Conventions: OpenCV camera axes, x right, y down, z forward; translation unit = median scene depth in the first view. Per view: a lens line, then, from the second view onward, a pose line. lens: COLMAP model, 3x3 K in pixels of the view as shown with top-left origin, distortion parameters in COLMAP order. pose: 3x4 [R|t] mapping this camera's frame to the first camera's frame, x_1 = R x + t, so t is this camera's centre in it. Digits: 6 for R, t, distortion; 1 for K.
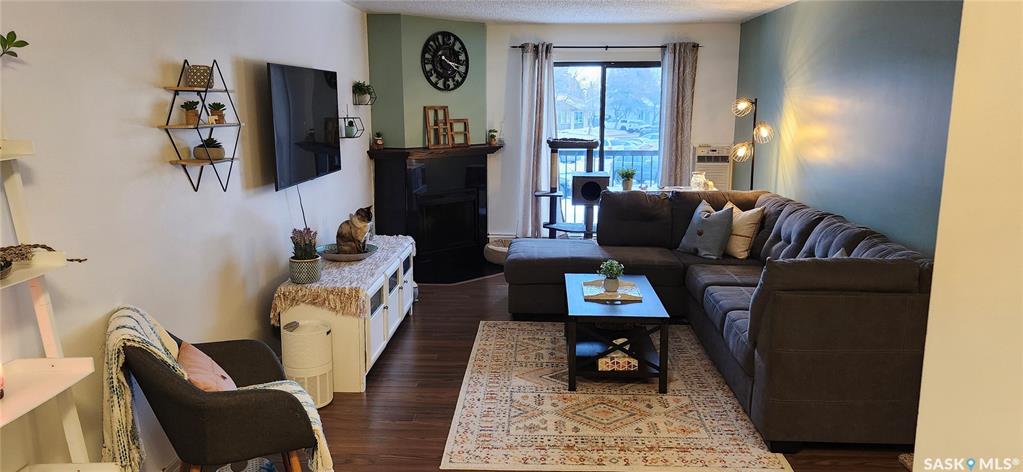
lens RADIAL K [[709.7, 0, 514.8], [0, 709.7, 220.4], [0, 0, 1]] dist [0.097453, -0.030015]
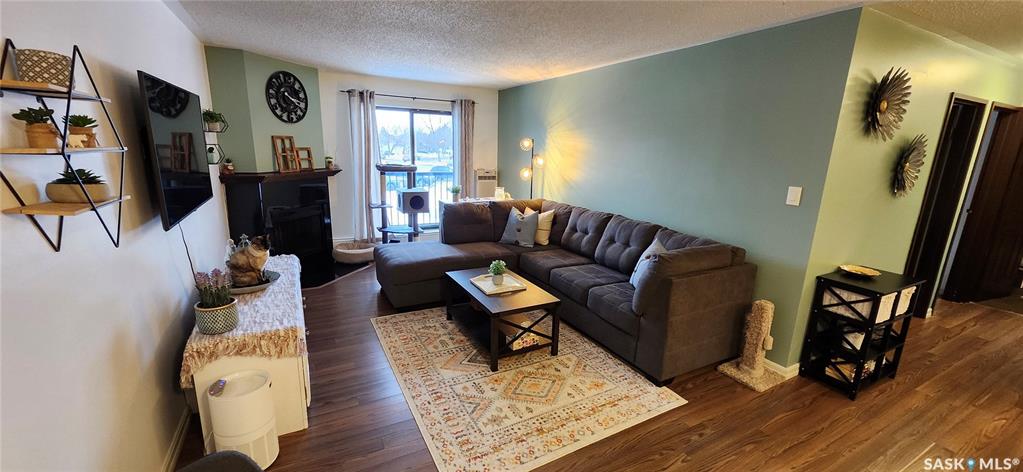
lens RADIAL K [[403.5, 0, 518.1], [0, 403.5, 237.4], [0, 0, 1]] dist [0.001099, 0.001175]
pose [[0.855655, -0.091251, 0.509439, -0.186967], [0.056423, 0.994914, 0.083441, -0.041369], [-0.514462, -0.042653, 0.856452, 0.326688]]
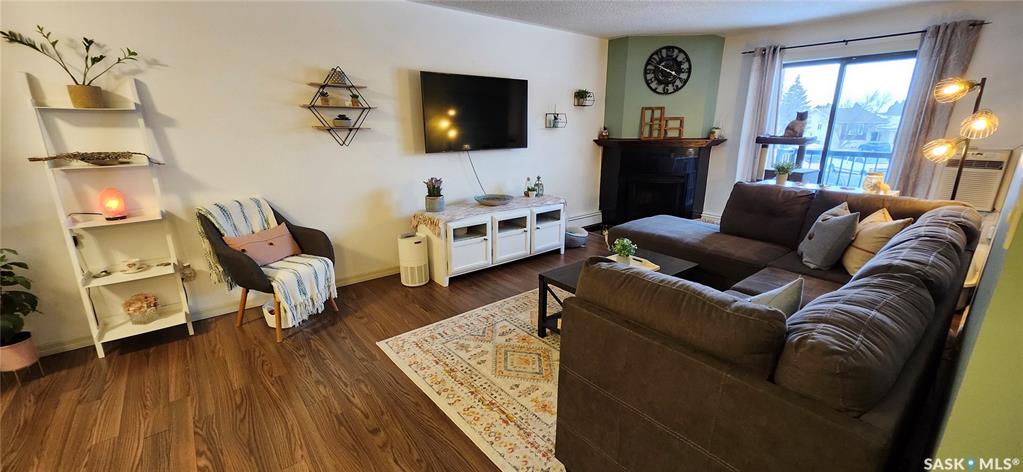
lens RADIAL K [[403.5, 0, 519.8], [0, 403.5, 238.2], [0, 0, 1]] dist [0.001099, 0.001175]
pose [[0.671760, 0.199976, -0.713266, 0.423564], [-0.120125, 0.979535, 0.161495, -0.021208], [0.730964, -0.022804, 0.682035, 0.439463]]
